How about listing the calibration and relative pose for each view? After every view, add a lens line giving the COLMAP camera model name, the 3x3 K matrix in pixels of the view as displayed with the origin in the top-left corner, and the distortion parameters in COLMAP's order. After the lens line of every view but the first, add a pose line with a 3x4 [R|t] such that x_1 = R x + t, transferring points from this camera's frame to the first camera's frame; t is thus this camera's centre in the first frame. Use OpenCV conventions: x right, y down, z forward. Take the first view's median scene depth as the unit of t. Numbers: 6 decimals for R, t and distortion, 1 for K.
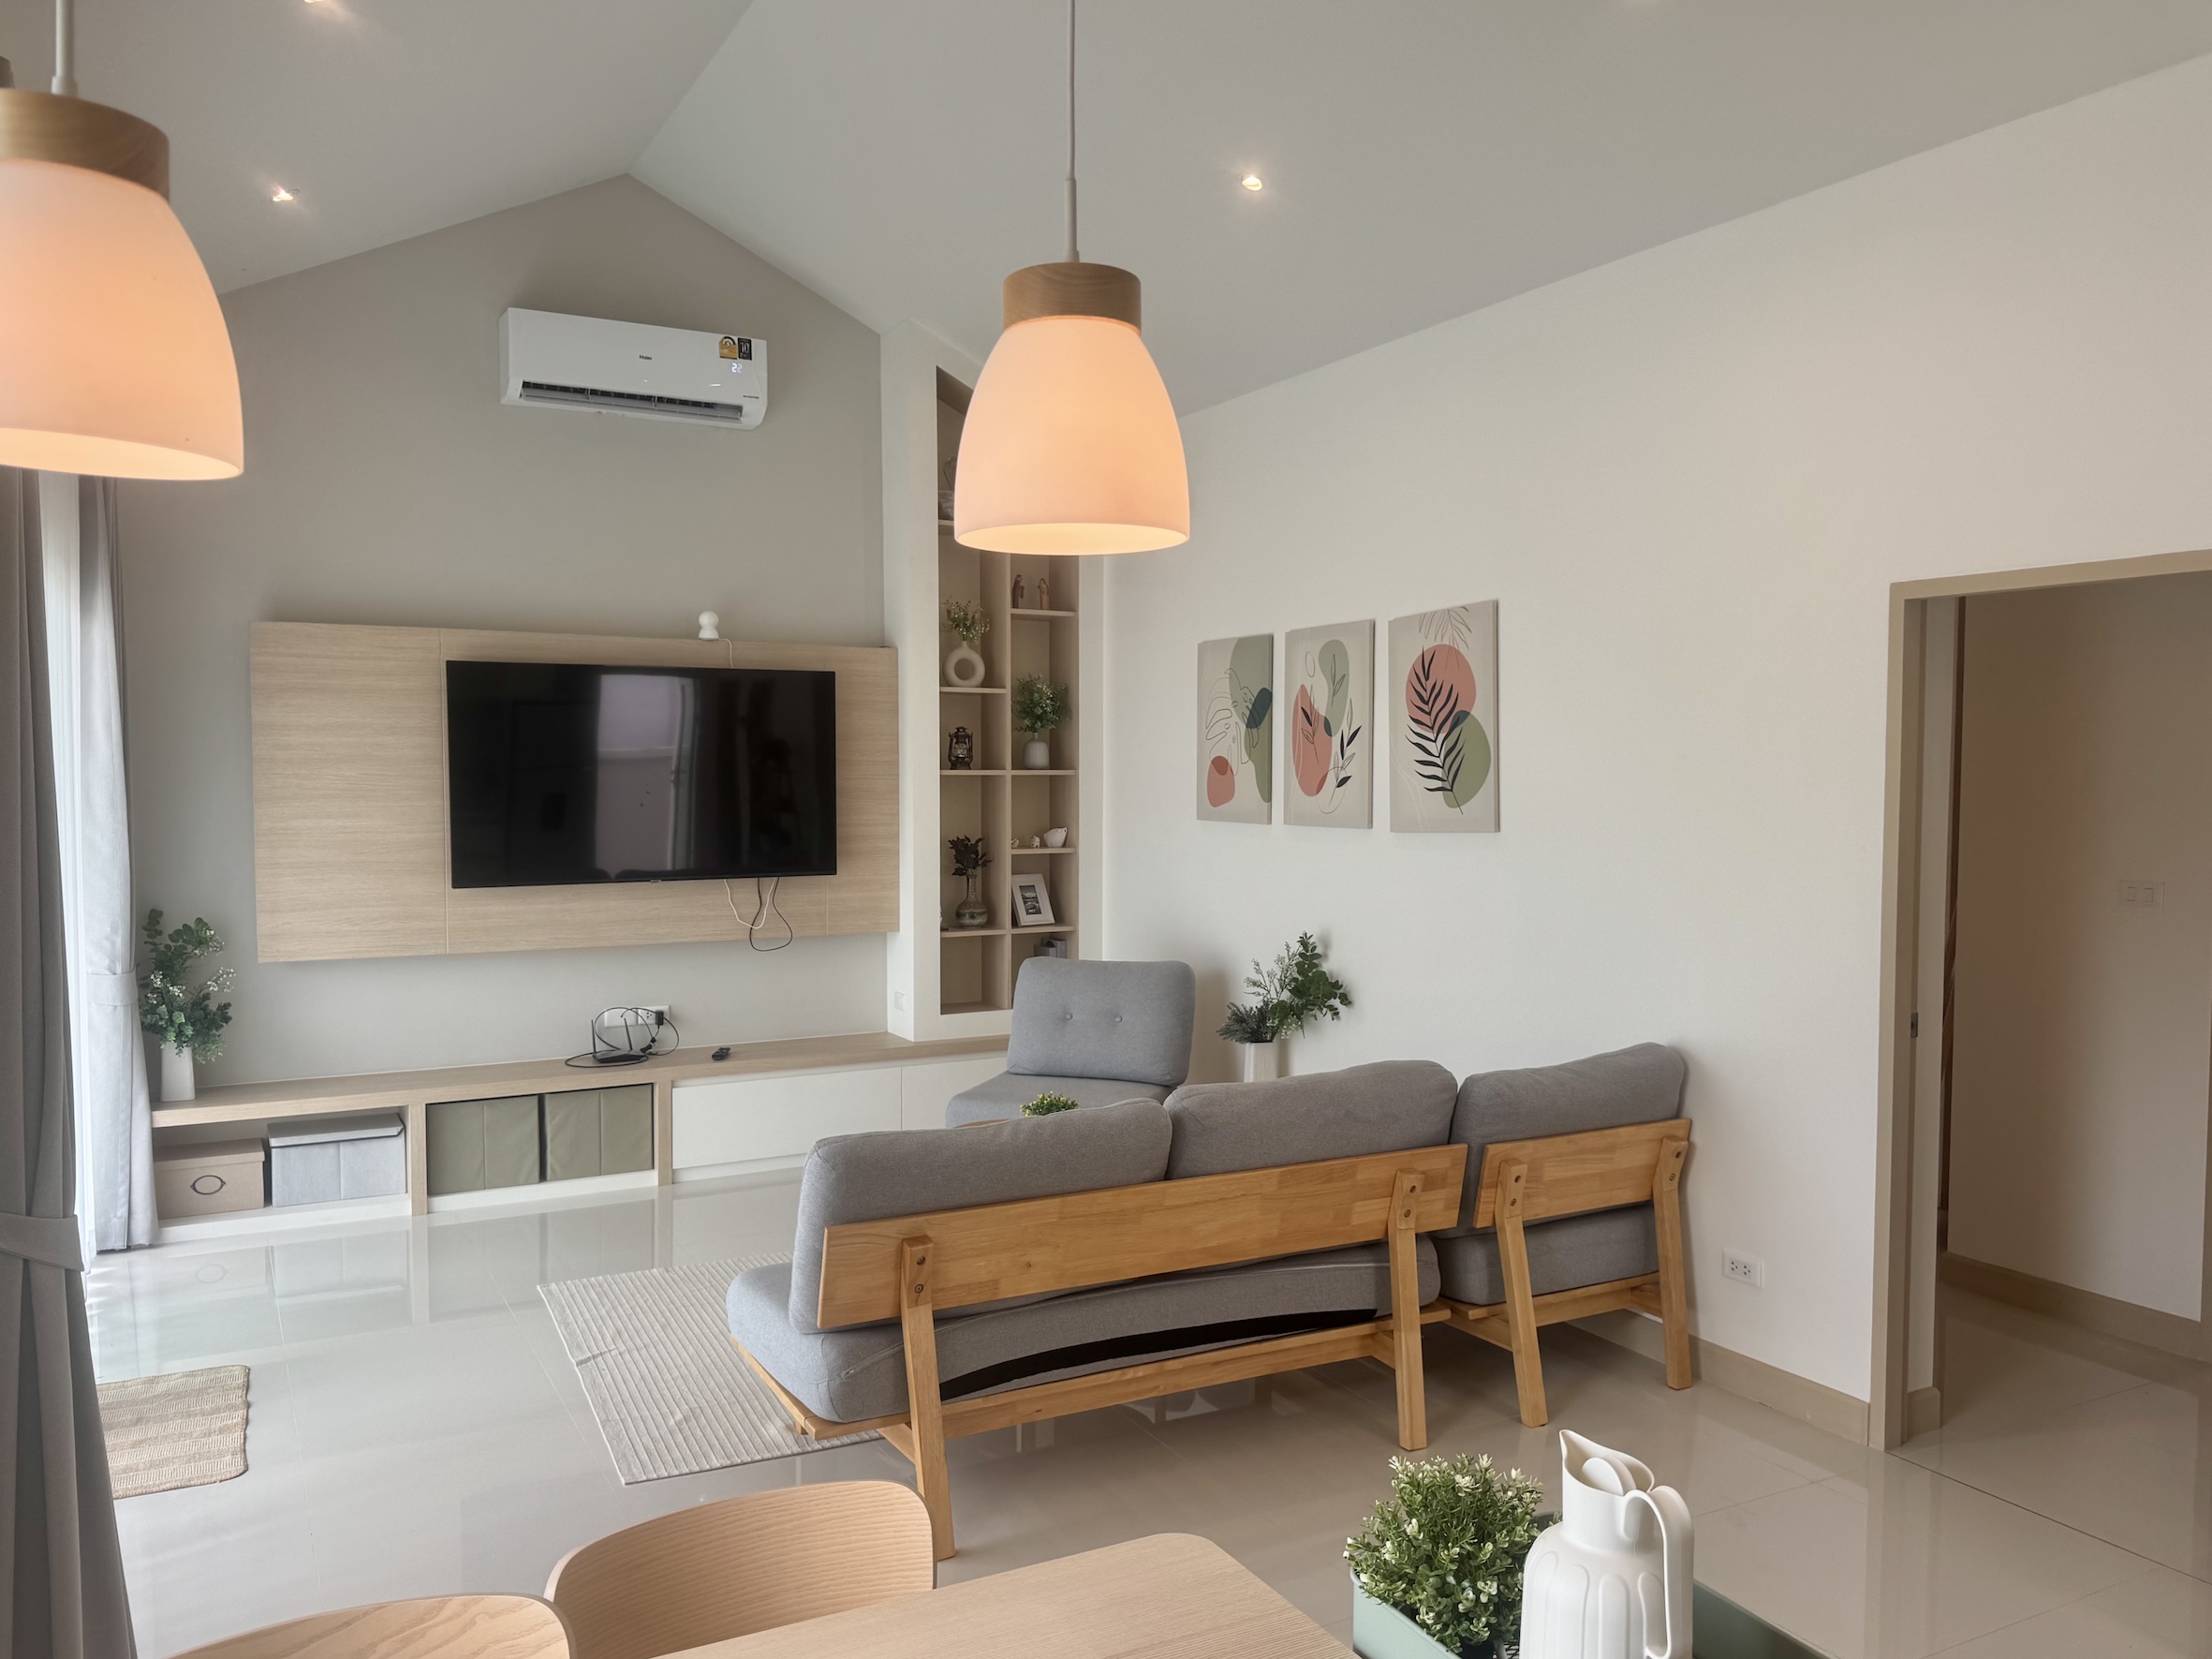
lens RADIAL K [[1614.9, 0, 1048.7], [0, 1614.9, 885.8], [0, 0, 1]] dist [0.018313, -0.018429]
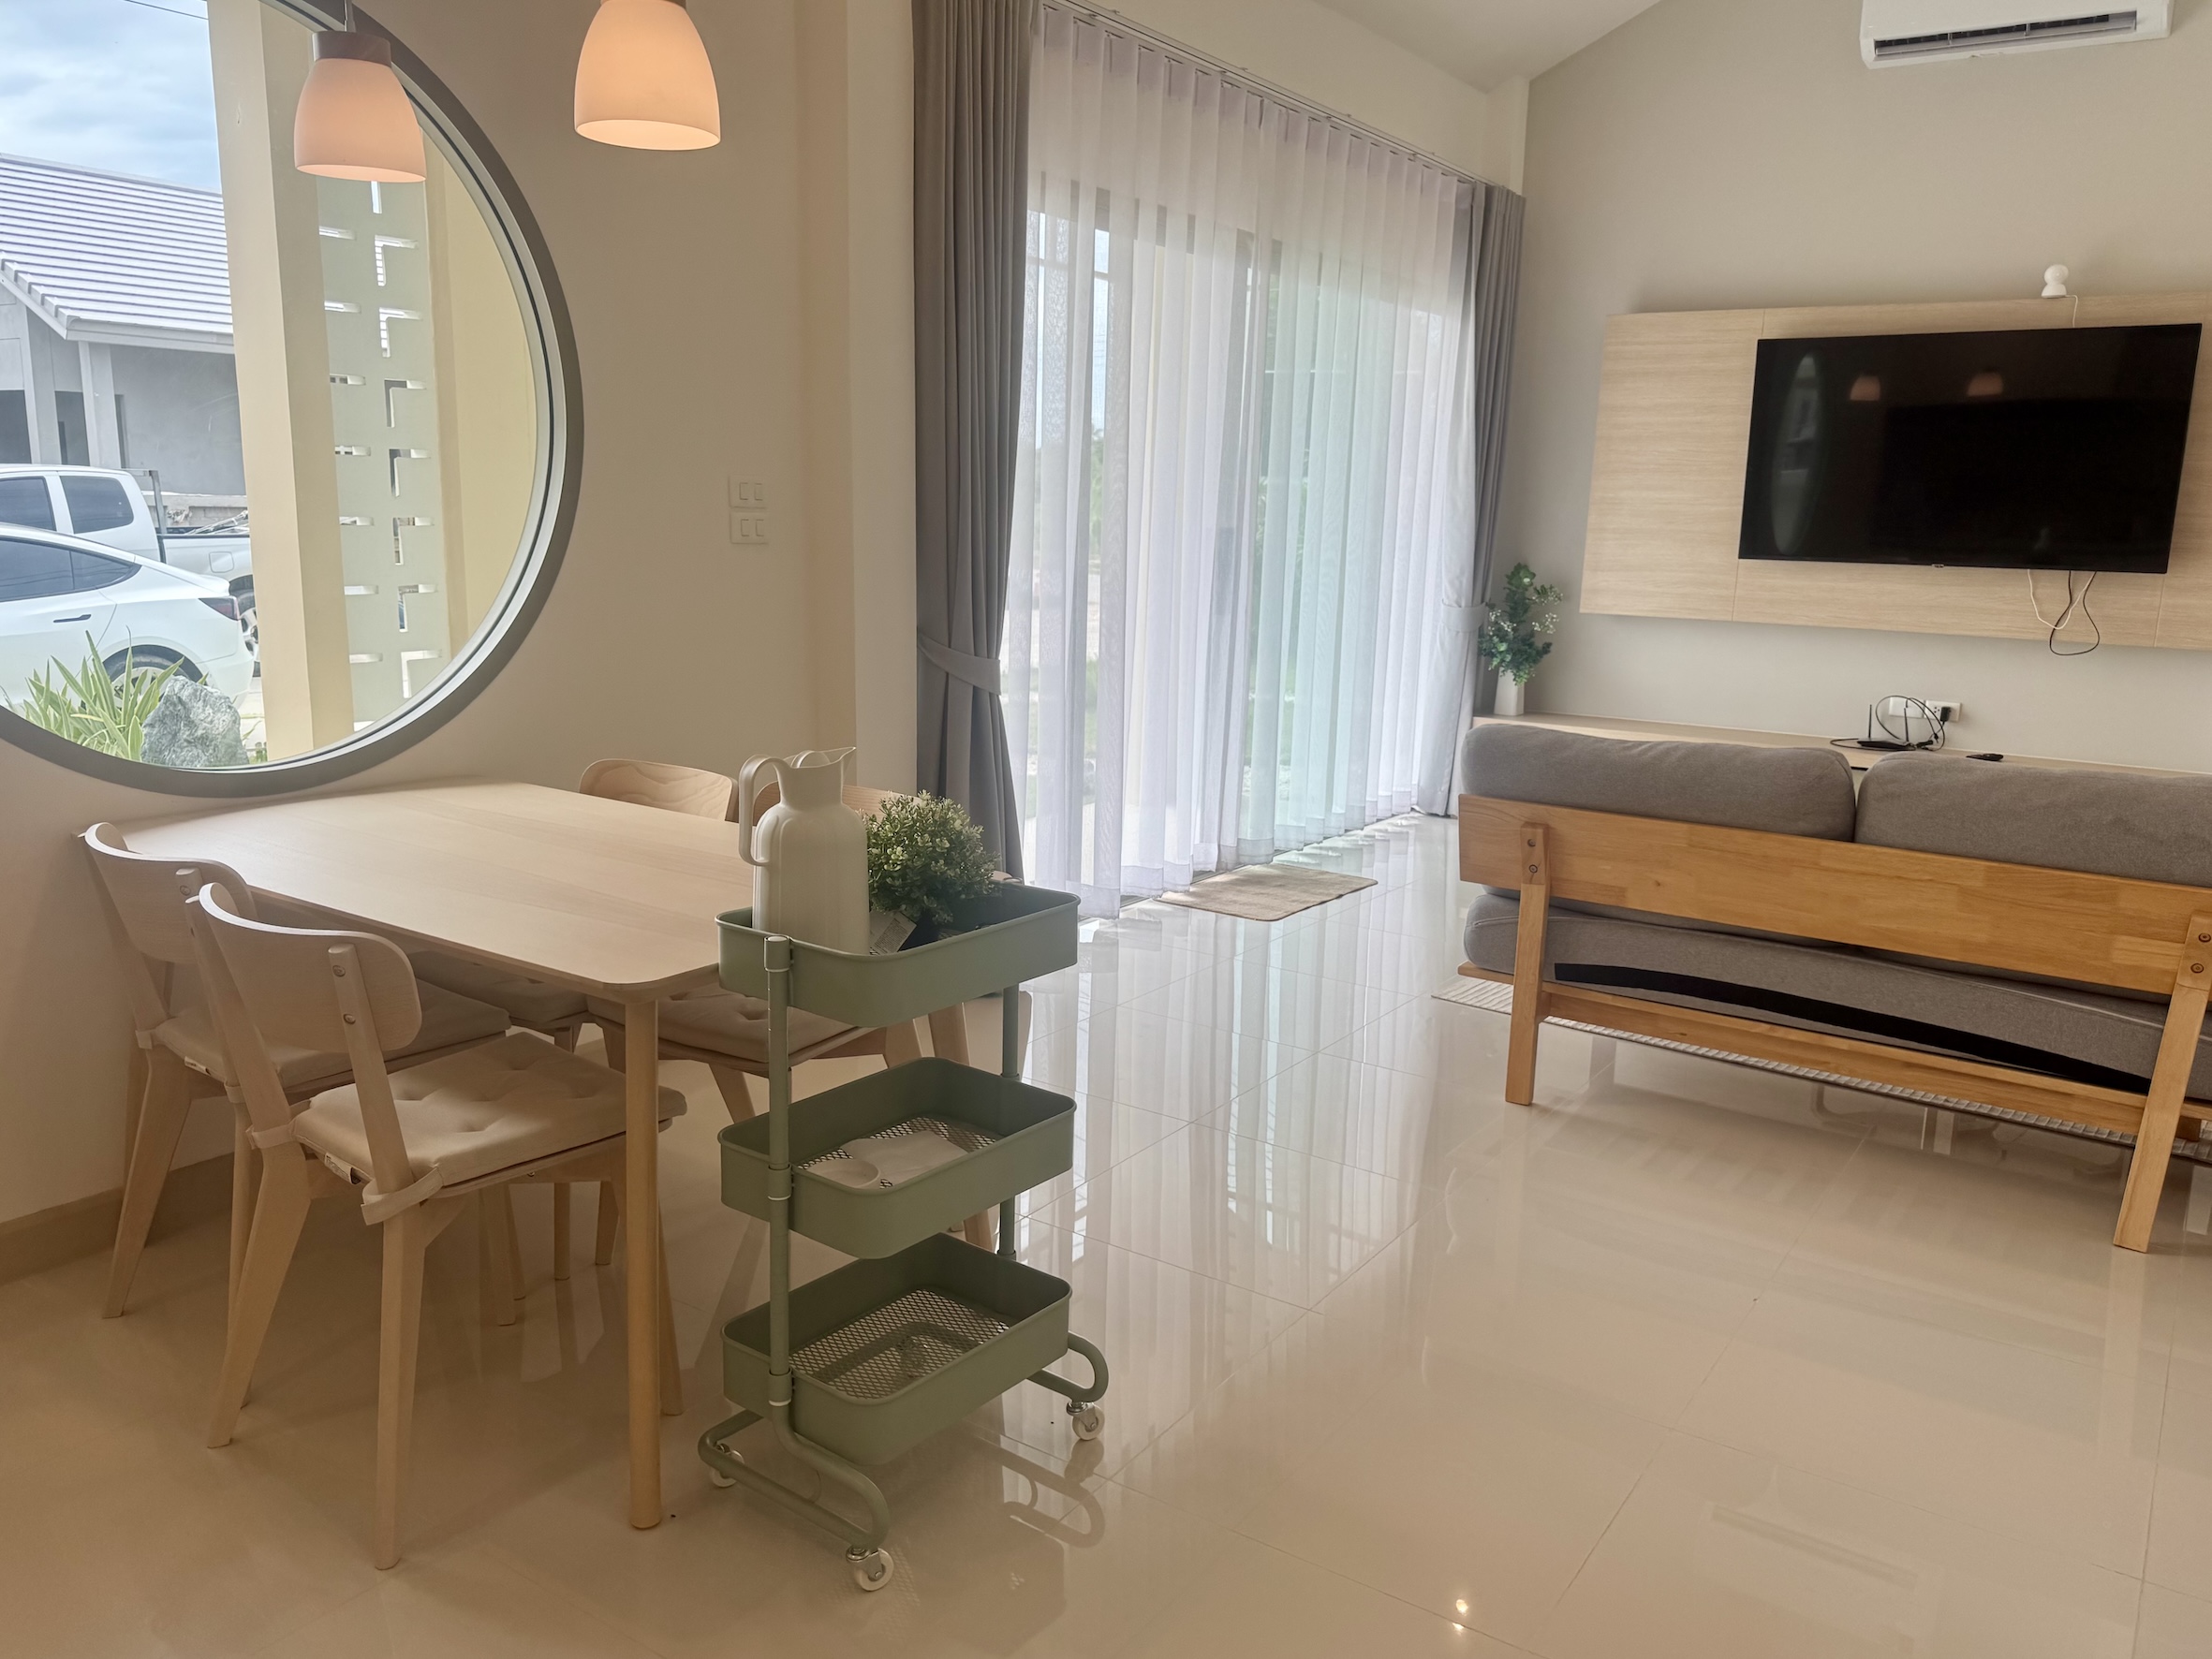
lens RADIAL K [[1614.4, 0, 1104.6], [0, 1614.4, 828.5], [0, 0, 1]] dist [0.018313, -0.018429]
pose [[0.491627, 0.190823, -0.849641, 0.379638], [-0.086447, 0.981570, 0.170433, 0.030956], [0.866505, -0.010340, 0.499062, 0.101416]]
